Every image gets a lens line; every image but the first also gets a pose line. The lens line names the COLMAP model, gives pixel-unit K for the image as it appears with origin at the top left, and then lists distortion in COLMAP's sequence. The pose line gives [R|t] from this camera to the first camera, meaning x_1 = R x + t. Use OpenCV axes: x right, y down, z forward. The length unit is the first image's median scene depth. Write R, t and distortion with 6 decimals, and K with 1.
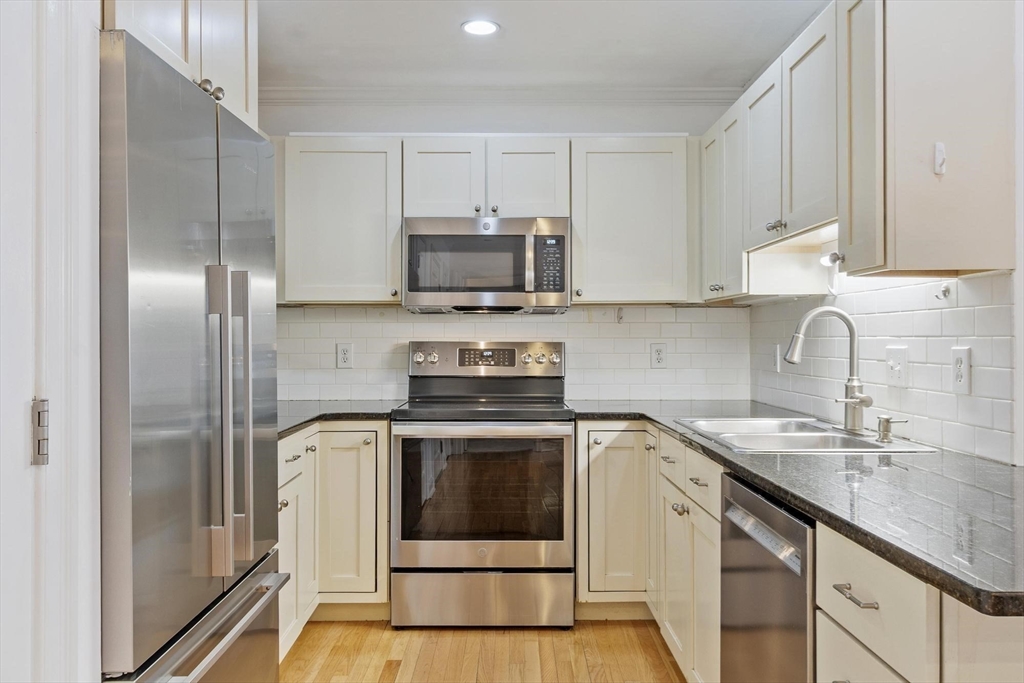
lens RADIAL K [[753.1, 0, 511.3], [0, 753.1, 342.8], [0, 0, 1]] dist [-0.005733, 0.001266]
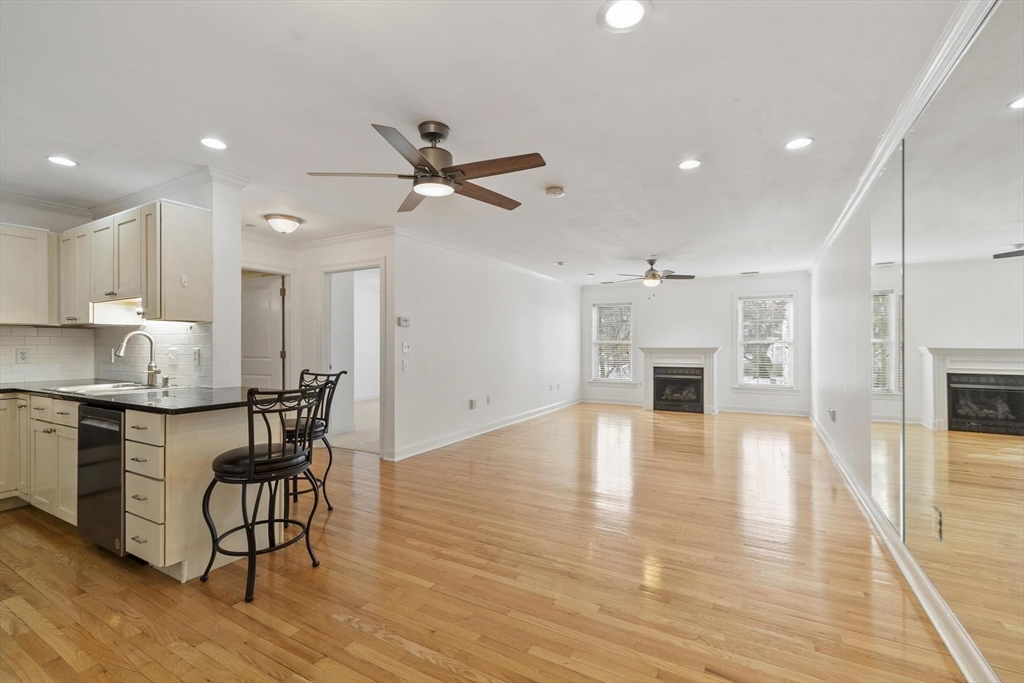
lens RADIAL K [[446.5, 0, 509.2], [0, 446.5, 341.7], [0, 0, 1]] dist [0.003652, -0.000315]
pose [[0.492009, 0.003978, 0.870581, -0.213424], [0.007298, 0.999936, -0.008694, 0.003031], [-0.870560, 0.010632, 0.491948, -0.658851]]
